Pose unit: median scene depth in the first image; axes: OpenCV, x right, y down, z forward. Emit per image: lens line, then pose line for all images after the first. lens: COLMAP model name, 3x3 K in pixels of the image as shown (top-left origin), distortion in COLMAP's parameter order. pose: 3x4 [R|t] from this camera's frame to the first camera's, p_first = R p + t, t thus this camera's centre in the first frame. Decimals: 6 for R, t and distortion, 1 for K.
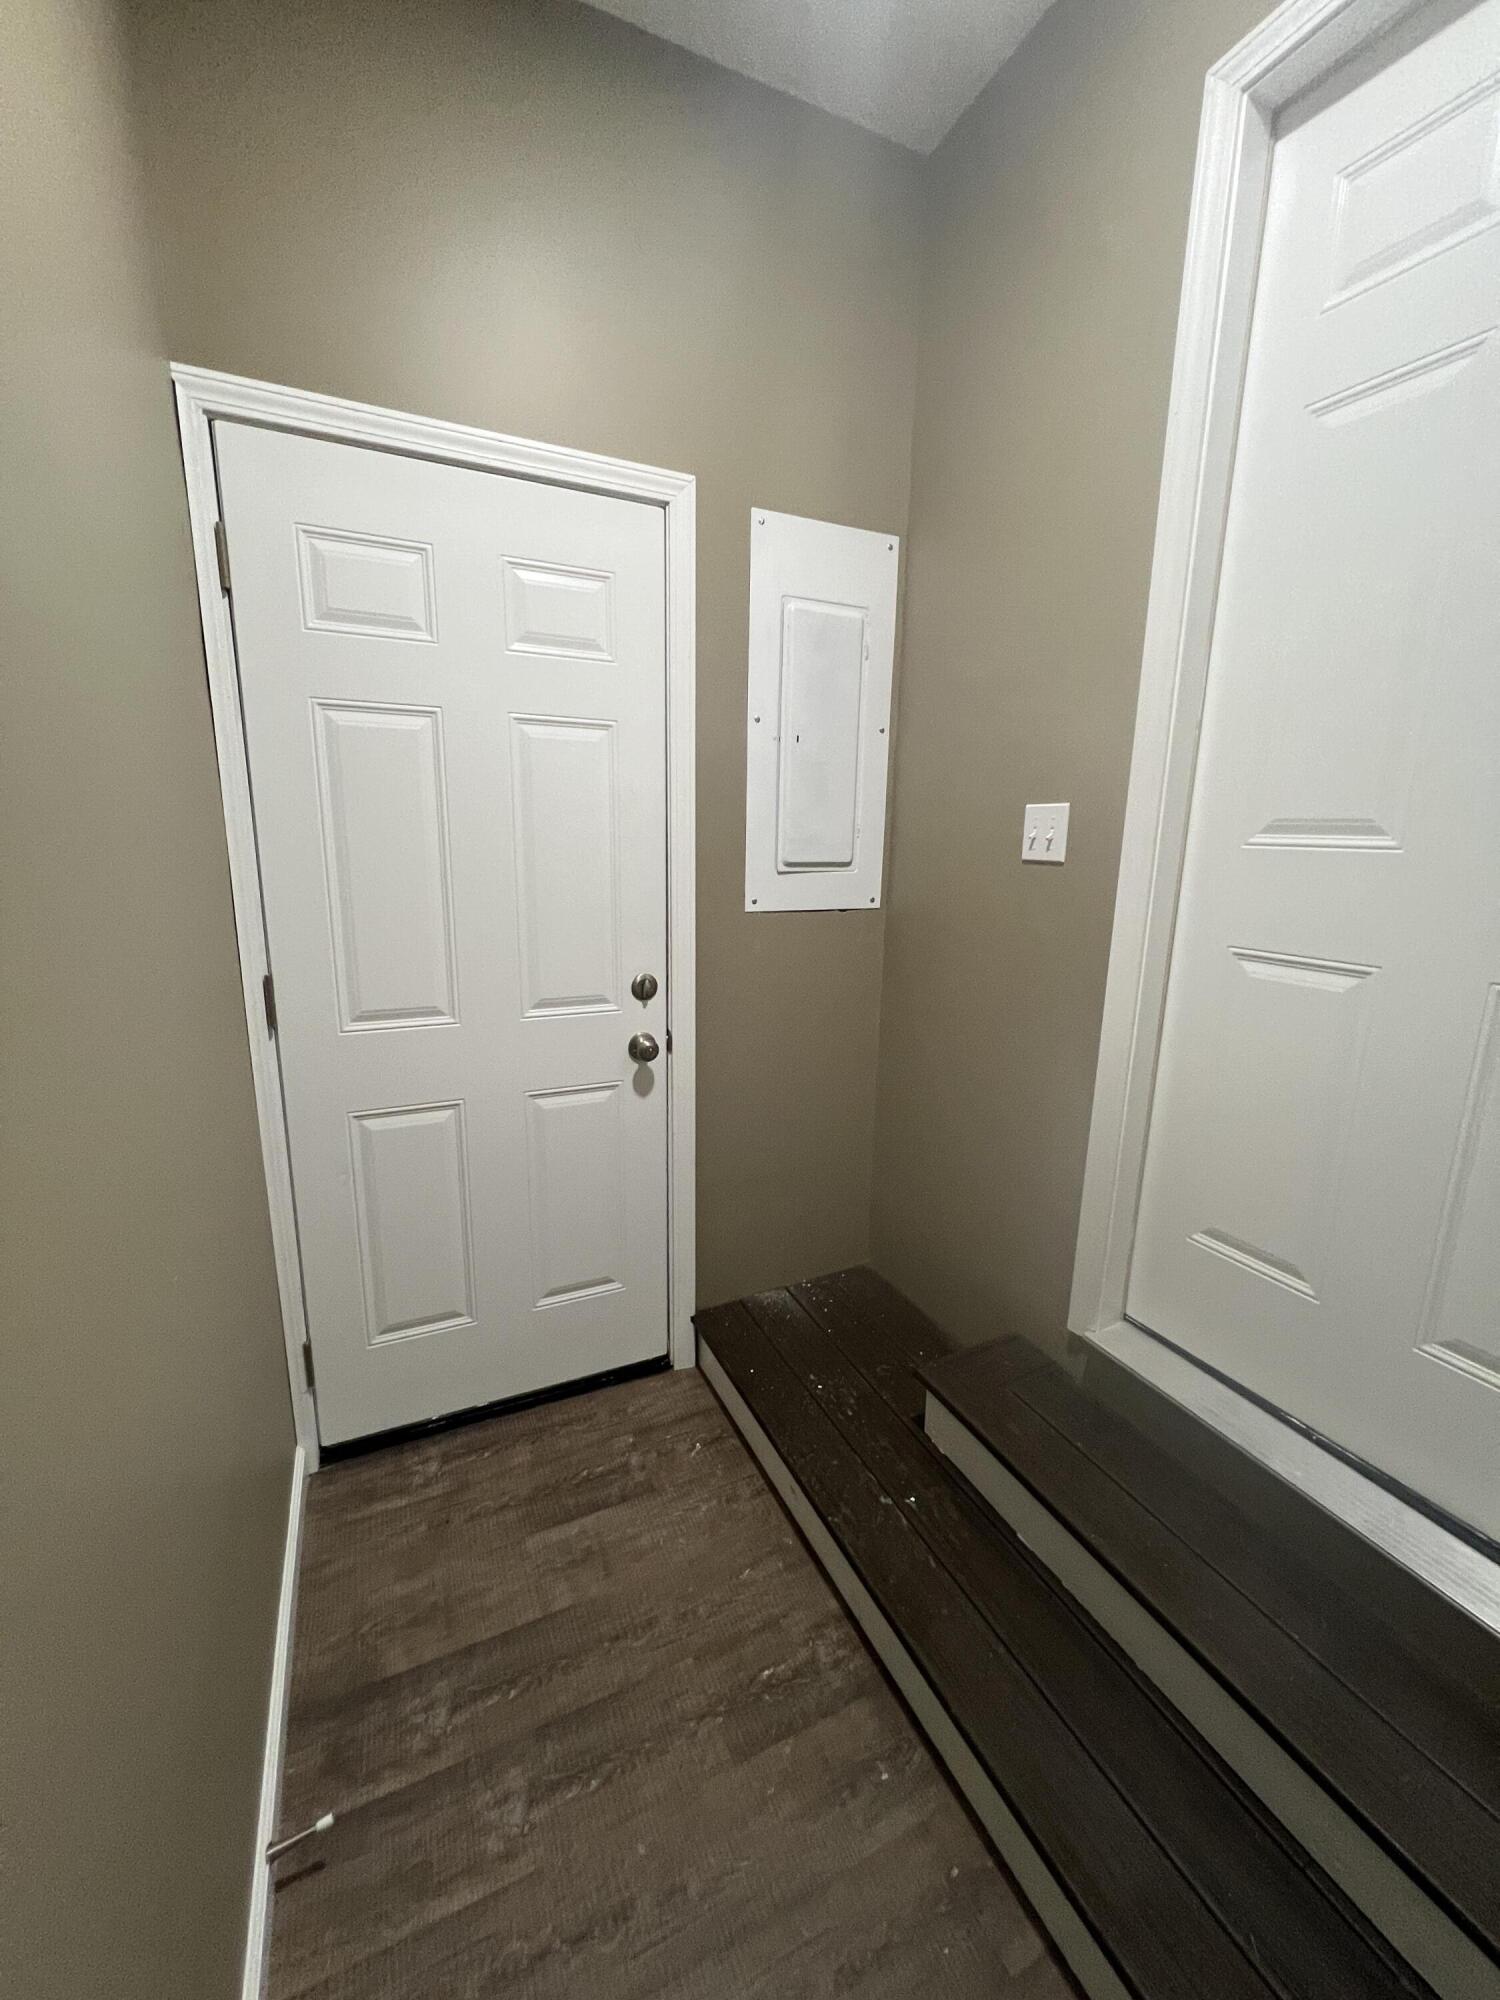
lens RADIAL K [[799.7, 0, 756.3], [0, 799.7, 996.2], [0, 0, 1]] dist [-0.000549, 0.000240]
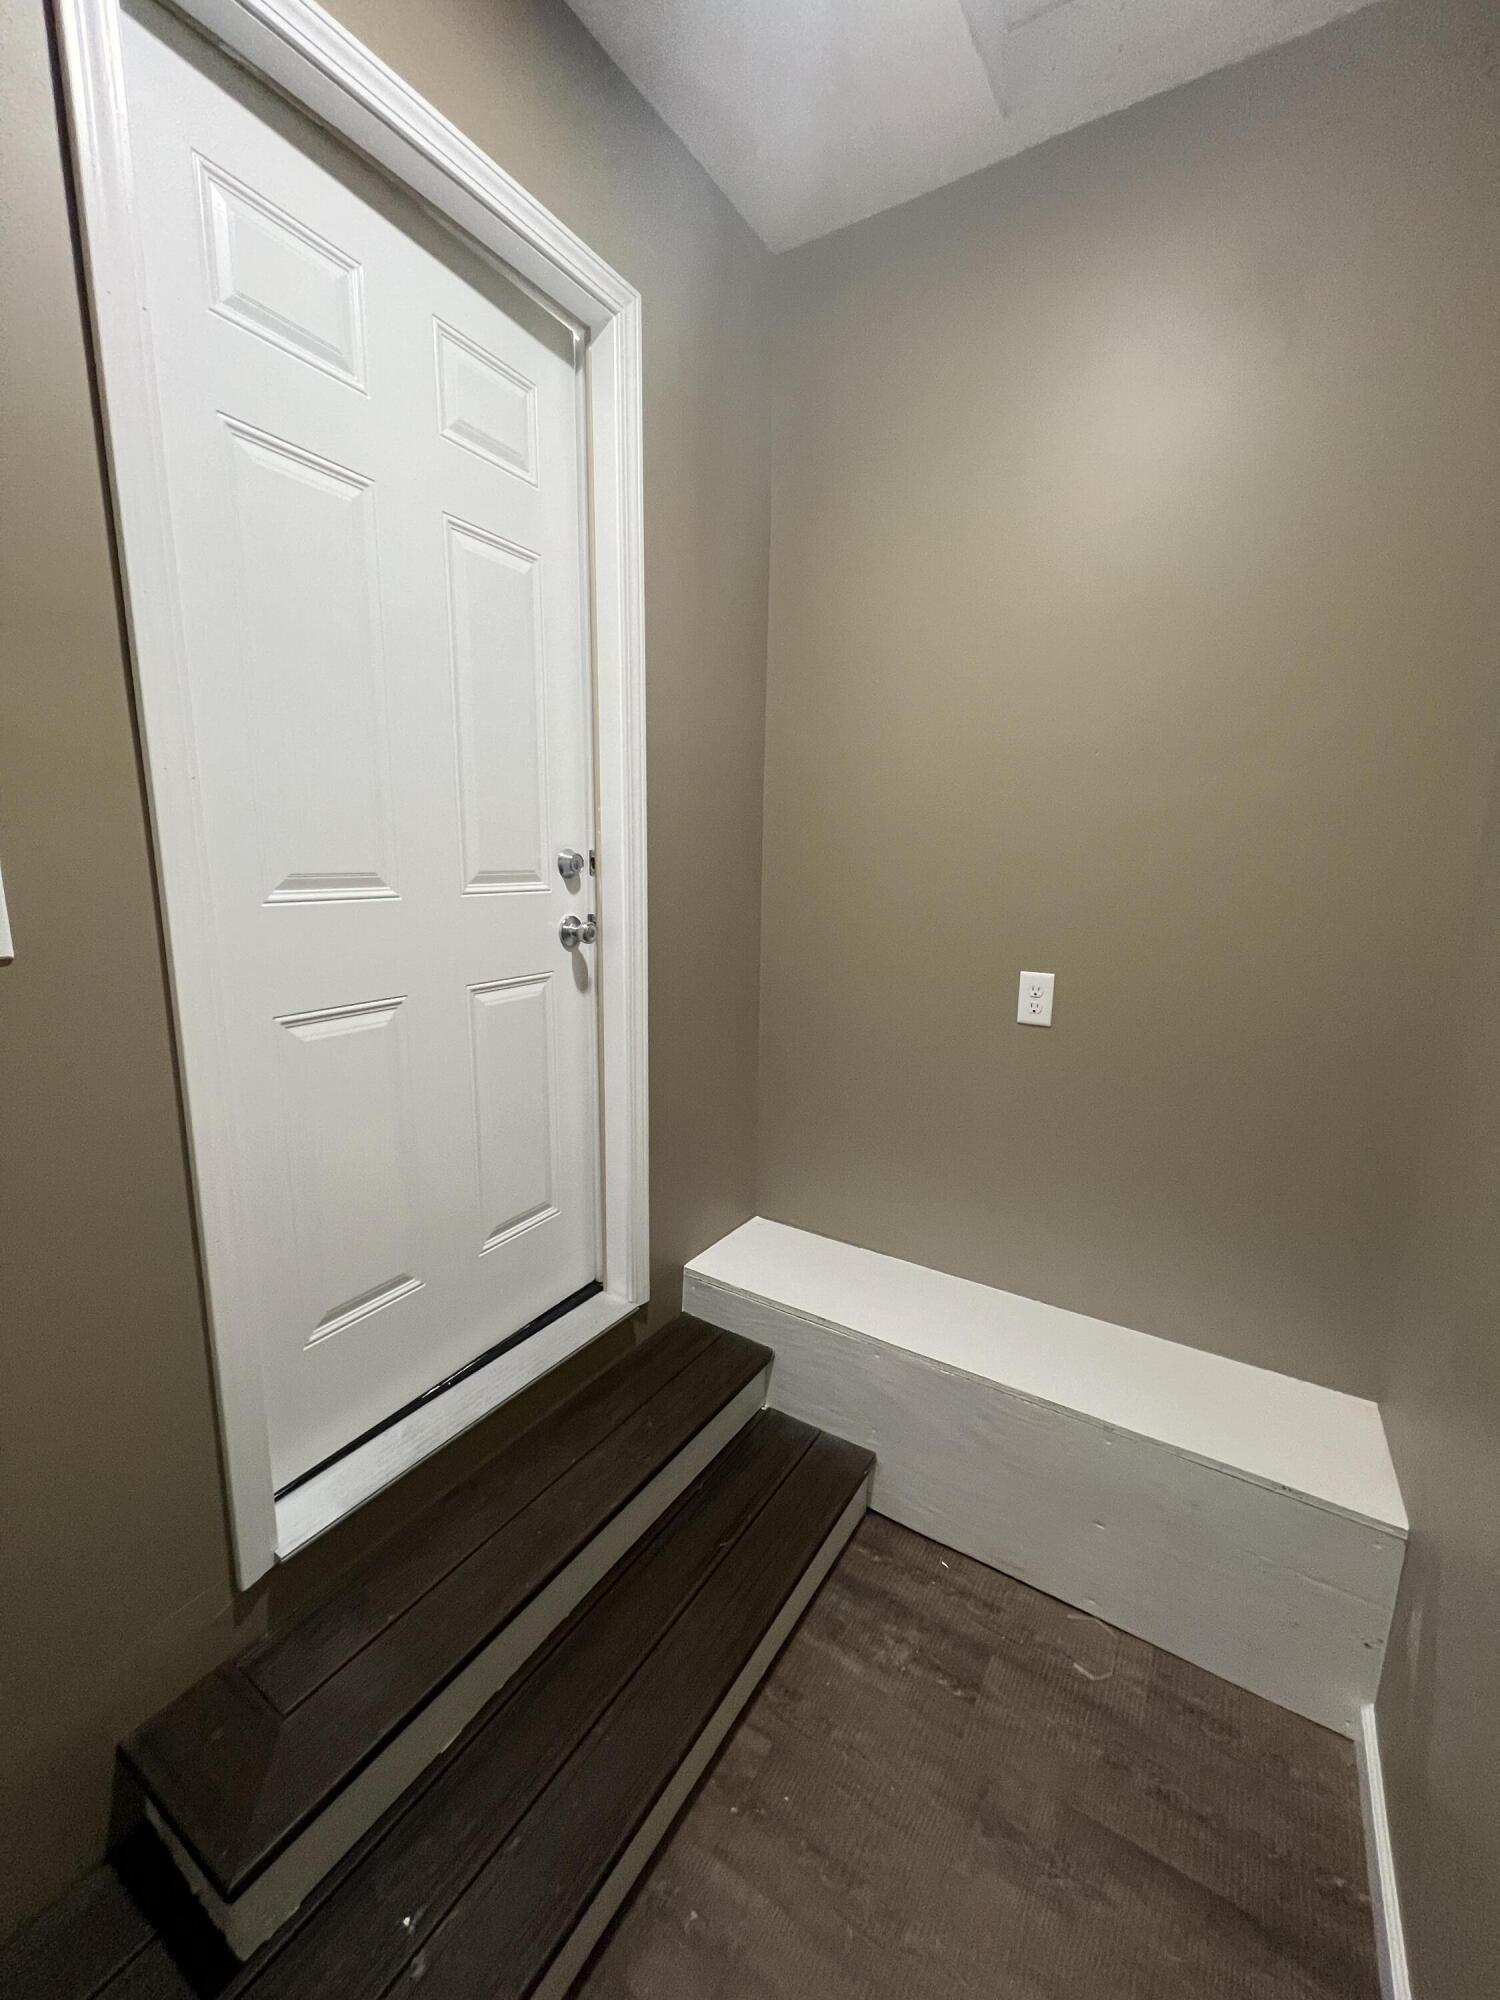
lens RADIAL K [[799.7, 0, 756.3], [0, 799.7, 996.2], [0, 0, 1]] dist [-0.000549, 0.000240]
pose [[-0.531367, -0.175441, 0.828776, -0.382356], [0.150272, 0.943285, 0.296027, -0.245132], [-0.833707, 0.281840, -0.474866, 0.898116]]
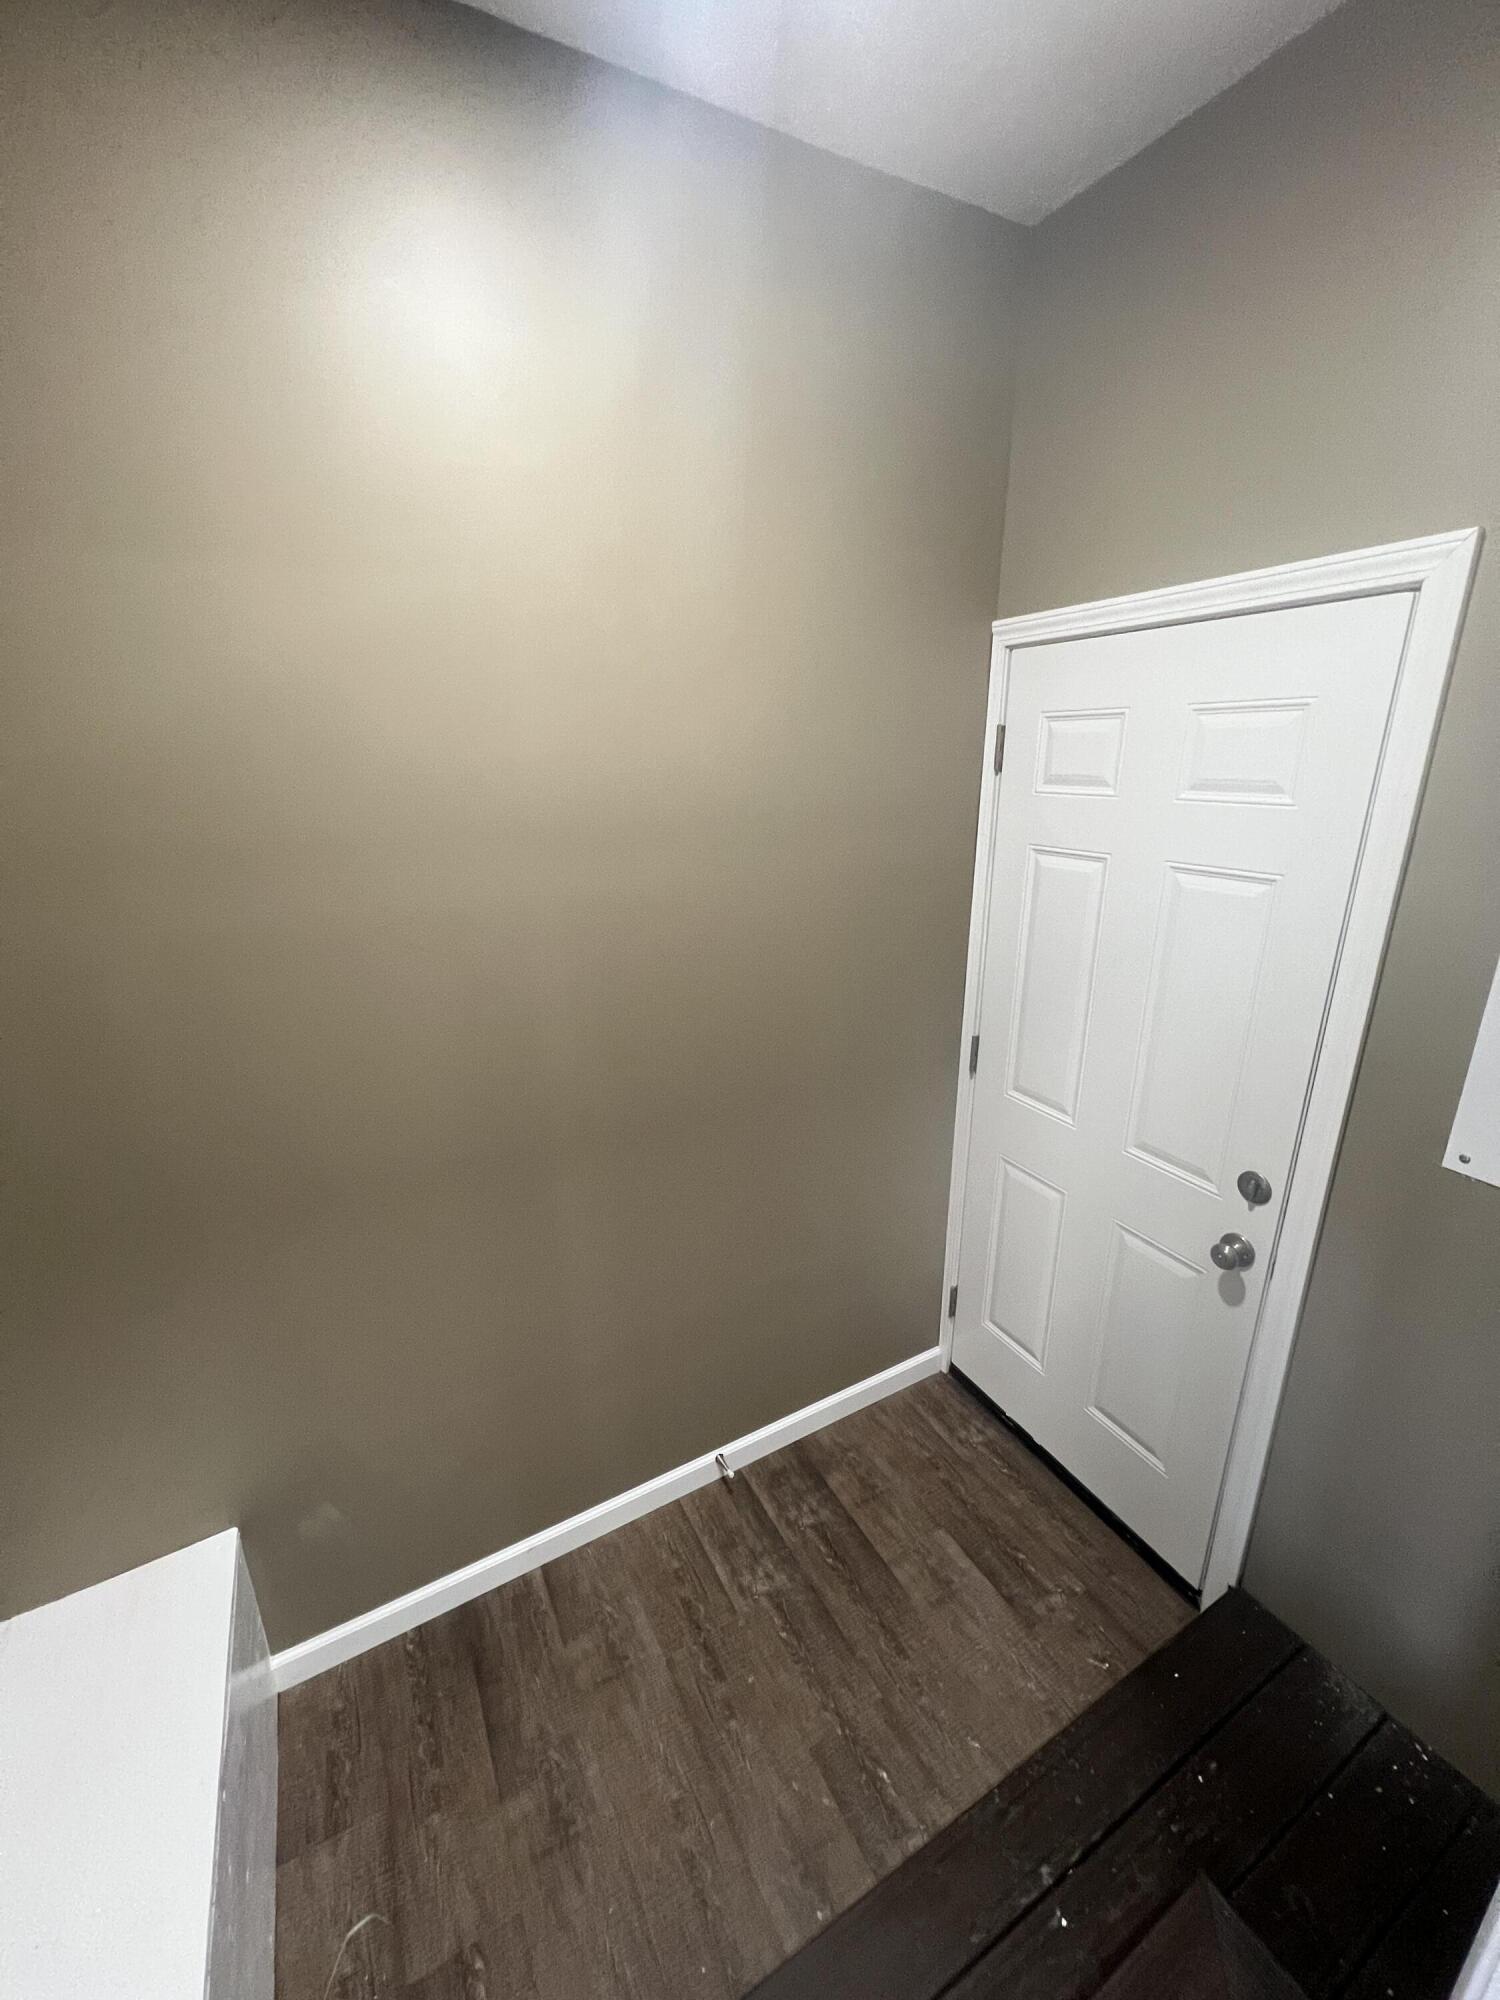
lens RADIAL K [[799.7, 0, 756.3], [0, 799.7, 996.2], [0, 0, 1]] dist [-0.000549, 0.000240]
pose [[0.060799, 0.271899, -0.960403, 0.714056], [-0.199266, 0.946121, 0.255241, -0.386613], [0.978058, 0.175857, 0.111704, 0.478389]]
